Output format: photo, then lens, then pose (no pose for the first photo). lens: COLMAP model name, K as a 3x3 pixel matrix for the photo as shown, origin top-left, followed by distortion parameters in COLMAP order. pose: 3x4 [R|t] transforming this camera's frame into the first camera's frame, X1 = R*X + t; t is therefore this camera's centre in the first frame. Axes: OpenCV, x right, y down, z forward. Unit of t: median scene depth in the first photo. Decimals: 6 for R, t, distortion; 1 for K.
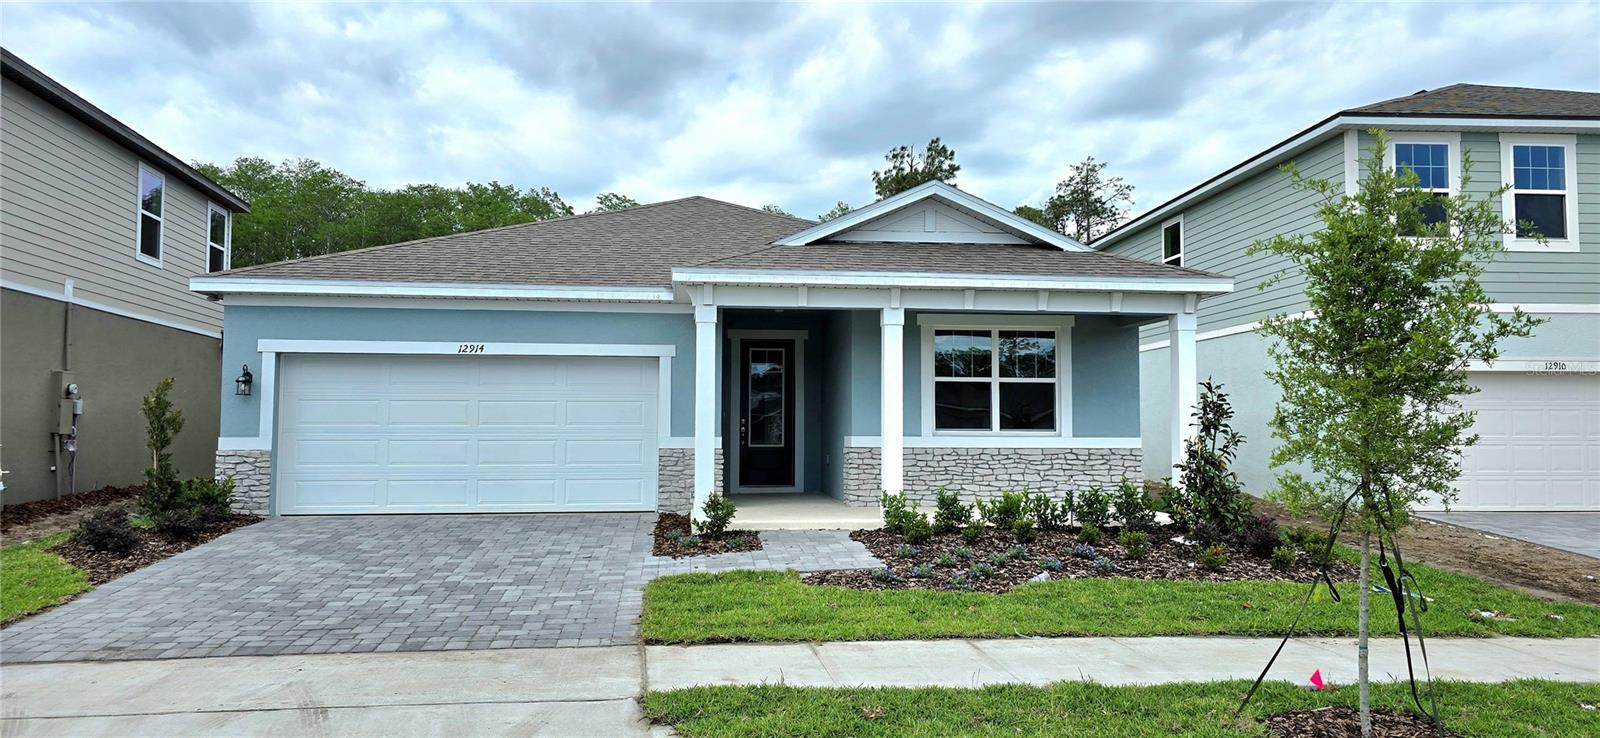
lens RADIAL K [[1139.3, 0, 796.5], [0, 1139.3, 401.3], [0, 0, 1]] dist [0.010391, -0.002576]
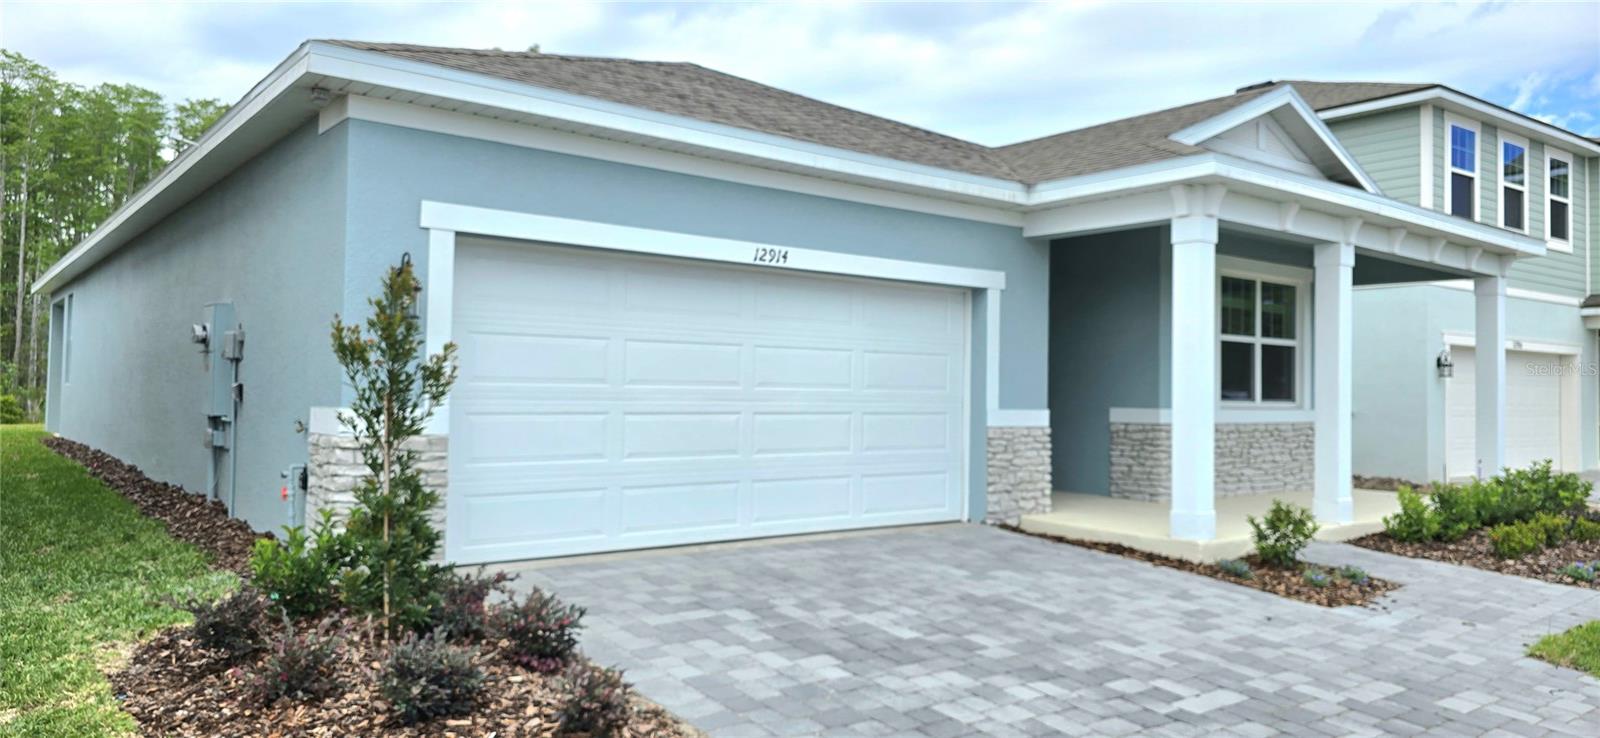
lens RADIAL K [[1139.3, 0, 796.5], [0, 1139.3, 401.3], [0, 0, 1]] dist [0.010391, -0.002576]
pose [[0.844164, 0.006247, 0.536049, -0.571374], [-0.022305, 0.999476, 0.023478, 0.013440], [-0.535621, -0.031776, 0.843861, 0.495113]]
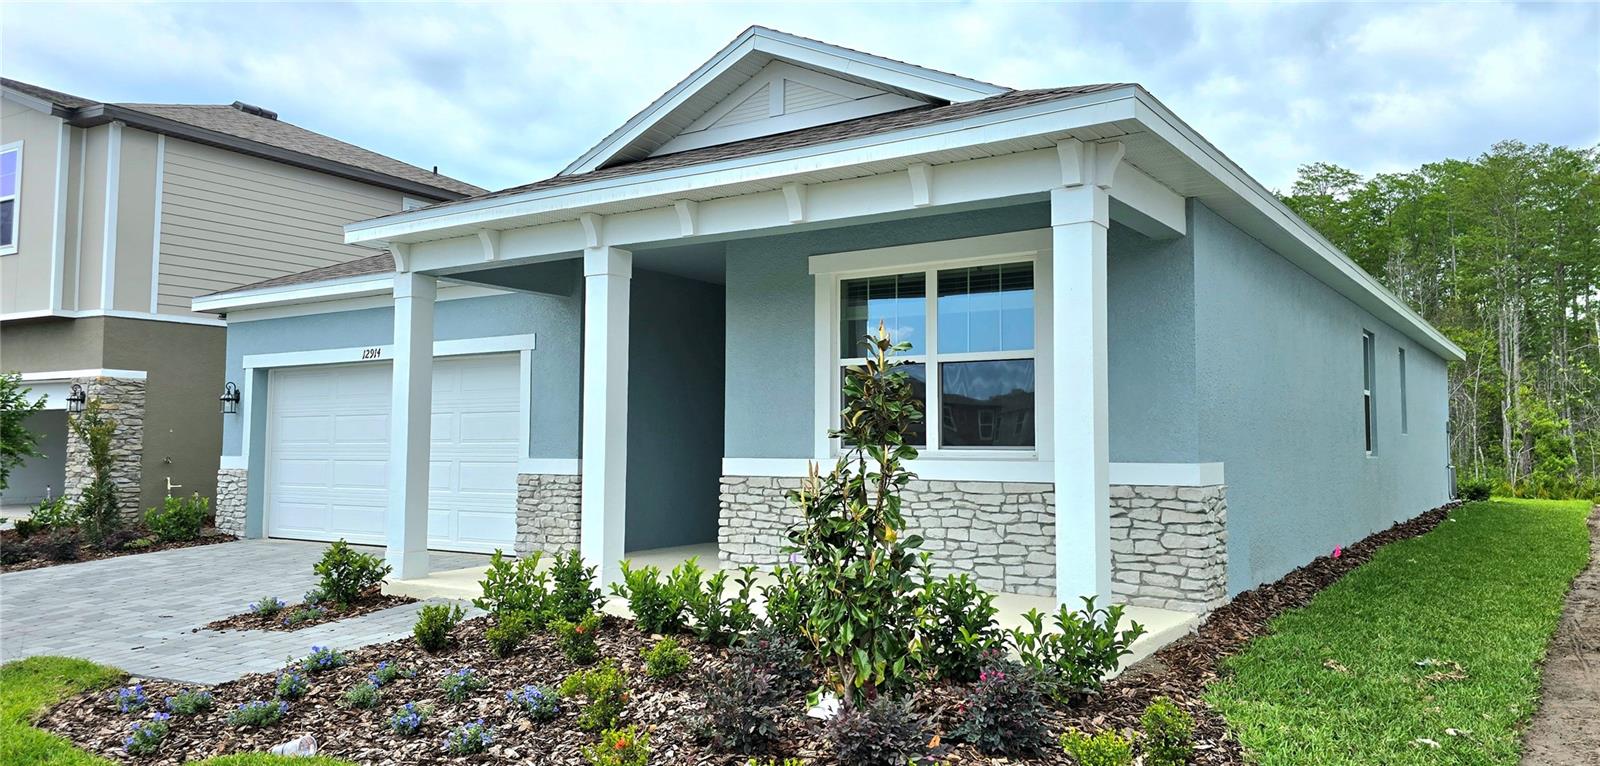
lens RADIAL K [[1149.6, 0, 799.3], [0, 1149.6, 377.6], [0, 0, 1]] dist [-0.004998, -0.001600]
pose [[0.754297, -0.040805, -0.655264, 0.512853], [0.021270, 0.999062, -0.037730, 0.011184], [0.656189, 0.014522, 0.754457, 0.549779]]
